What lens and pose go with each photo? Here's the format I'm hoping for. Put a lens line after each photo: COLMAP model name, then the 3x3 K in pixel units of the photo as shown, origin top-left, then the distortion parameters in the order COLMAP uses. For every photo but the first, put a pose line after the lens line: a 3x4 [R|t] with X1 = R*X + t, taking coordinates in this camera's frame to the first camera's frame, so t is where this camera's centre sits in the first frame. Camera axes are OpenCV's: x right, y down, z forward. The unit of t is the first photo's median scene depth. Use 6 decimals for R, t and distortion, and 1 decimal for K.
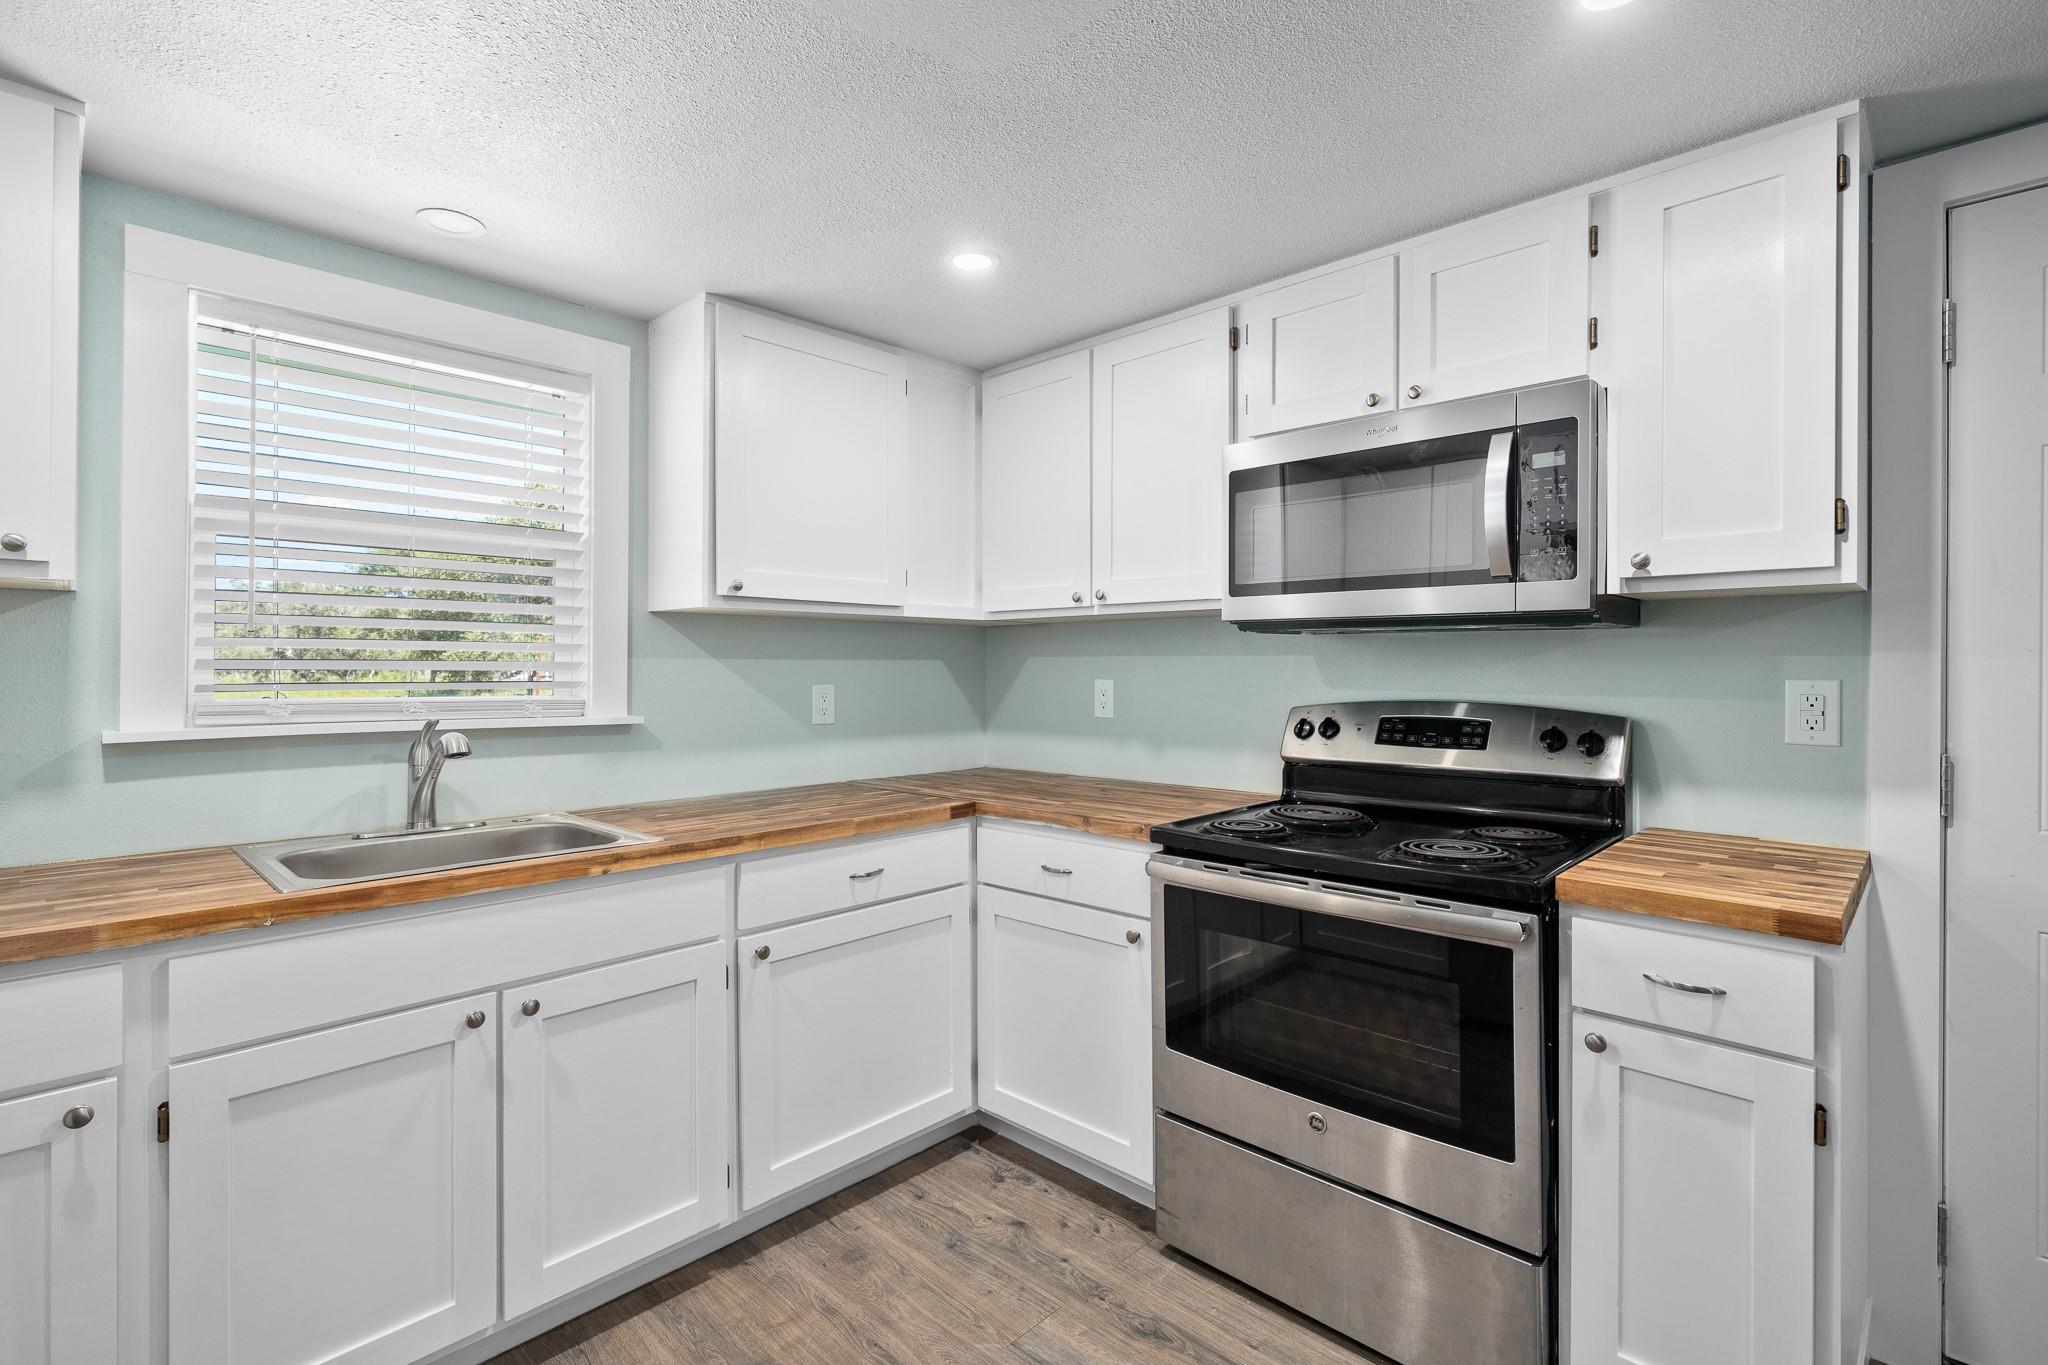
lens RADIAL K [[928.2, 0, 1008.7], [0, 928.2, 664.3], [0, 0, 1]] dist [0.000012, -0.001242]
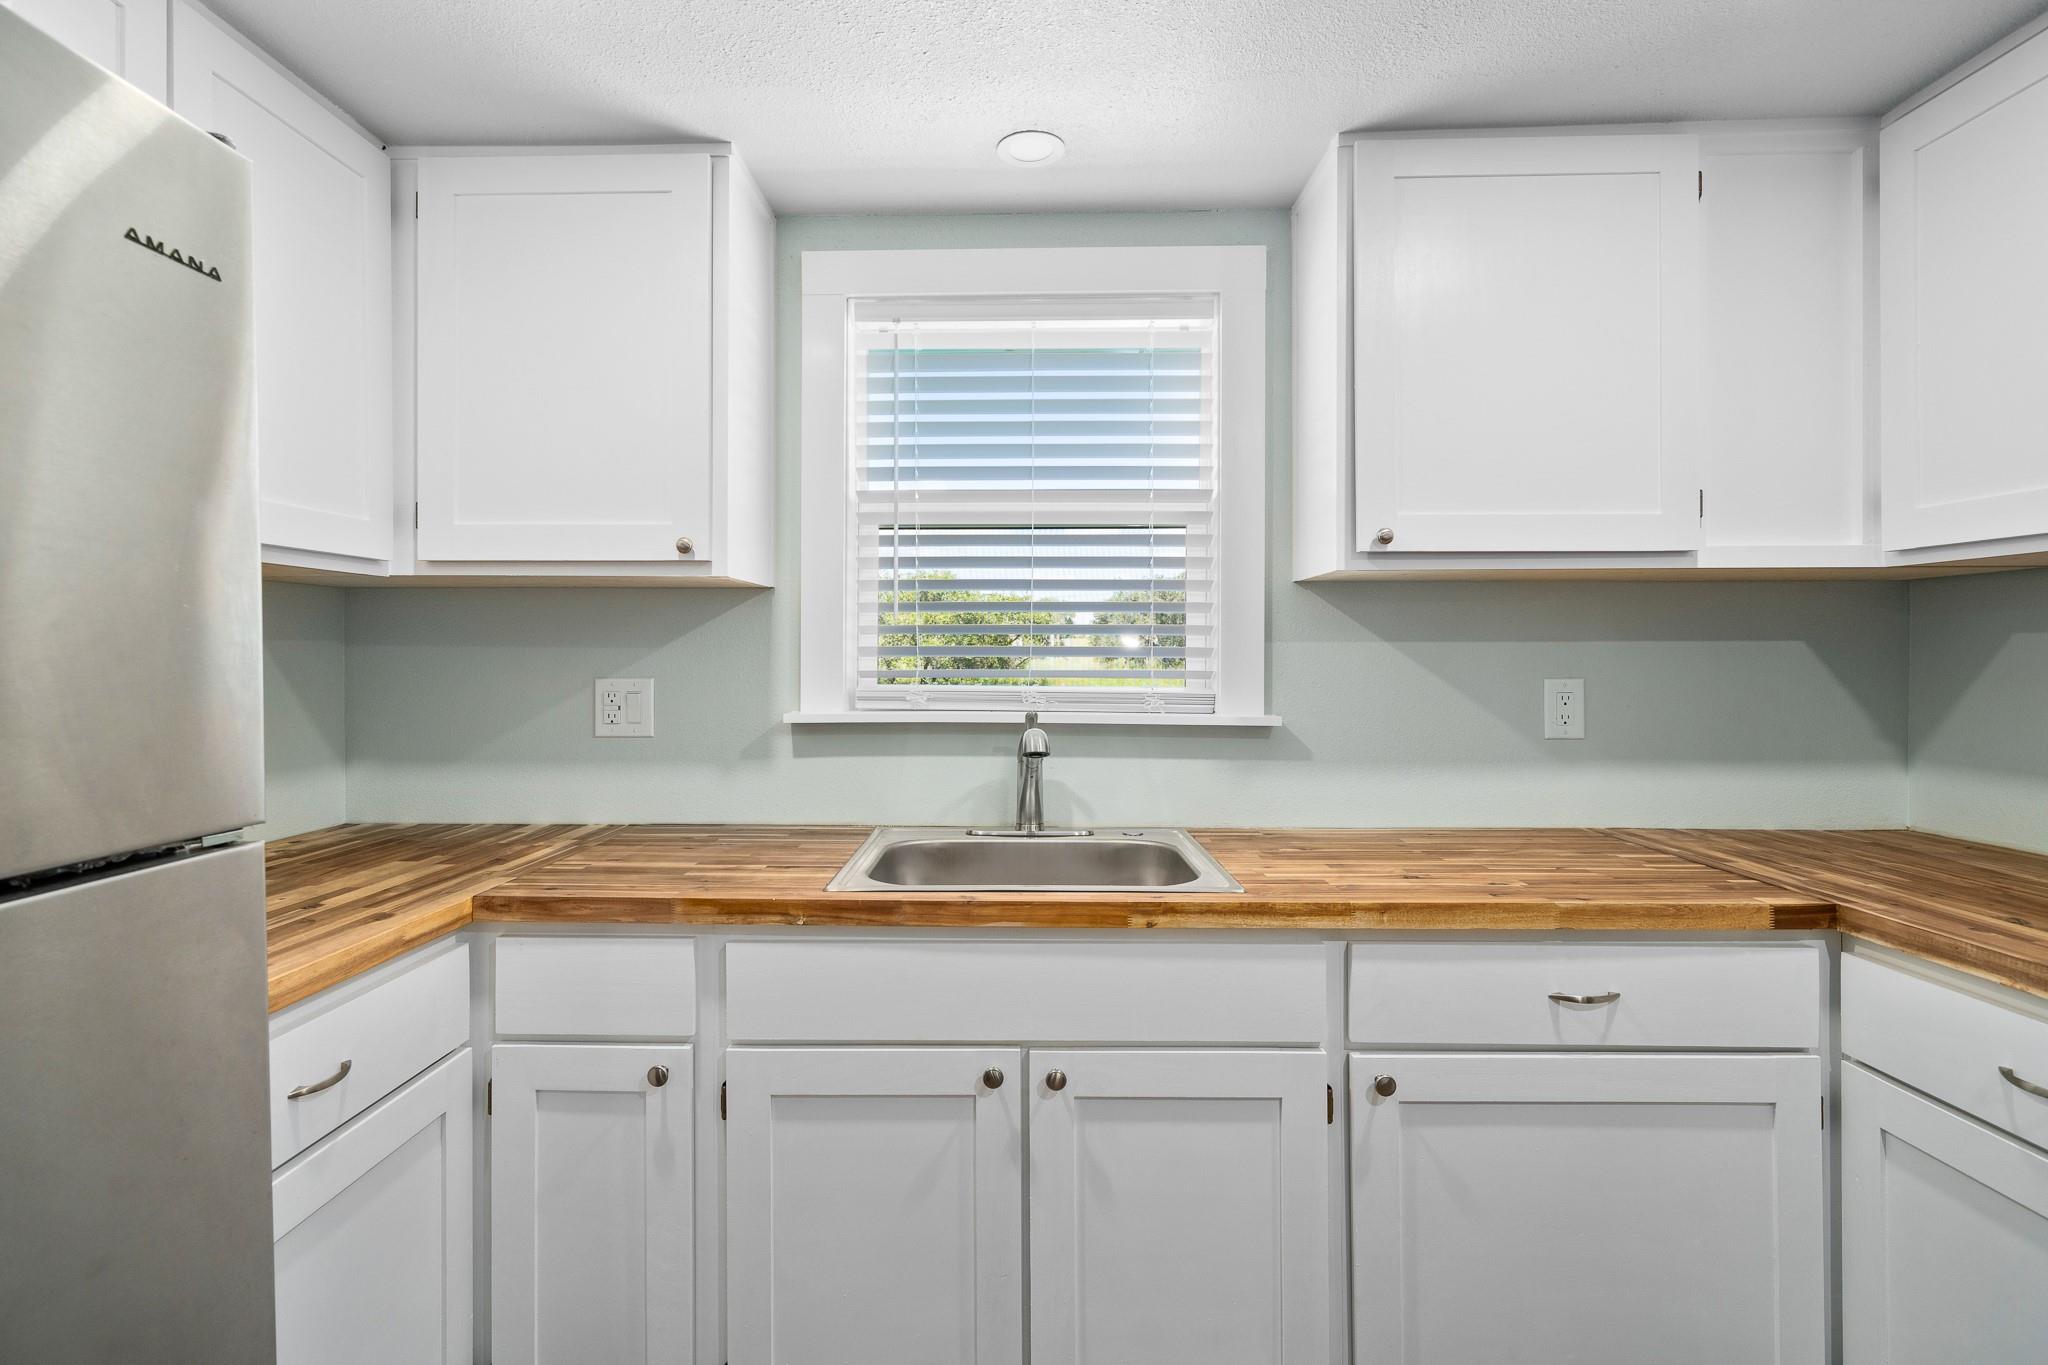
lens RADIAL K [[993.5, 0, 1006.1], [0, 993.5, 655.3], [0, 0, 1]] dist [0.000660, -0.002048]
pose [[0.684619, -0.000200, -0.728901, 0.067342], [0.004200, 0.999984, 0.003670, 0.000752], [0.728889, -0.005574, 0.684609, 0.325641]]
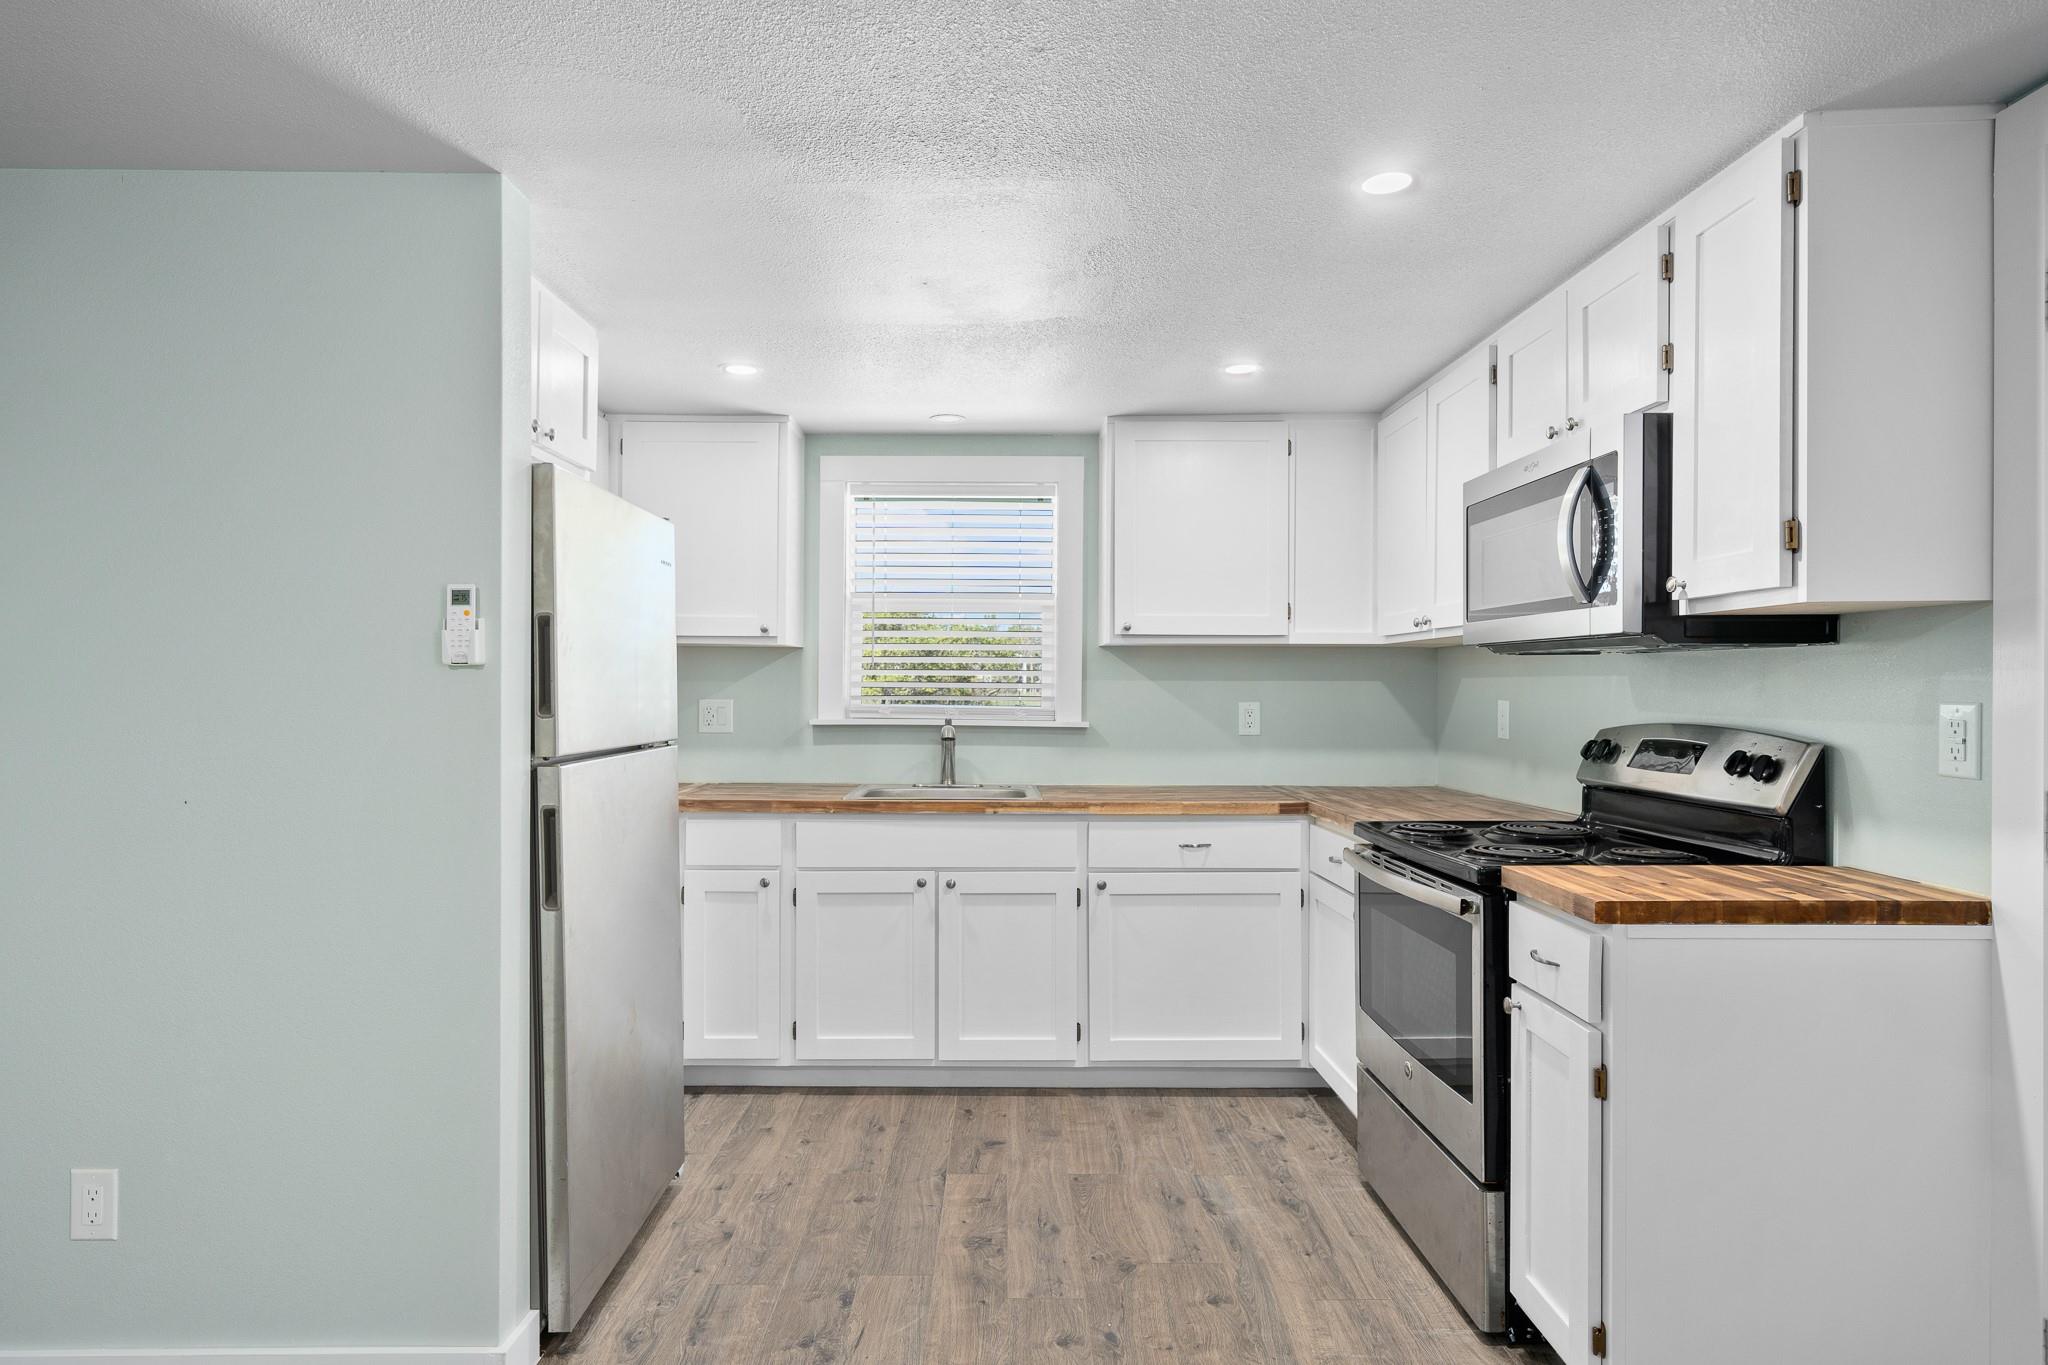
lens RADIAL K [[1115.1, 0, 1008.7], [0, 1115.1, 690.6], [0, 0, 1]] dist [-0.004366, 0.000256]
pose [[0.706773, 0.004050, -0.707428, 0.867056], [-0.001018, 0.999988, 0.004707, 0.001449], [0.707439, -0.002607, 0.706769, -0.327154]]
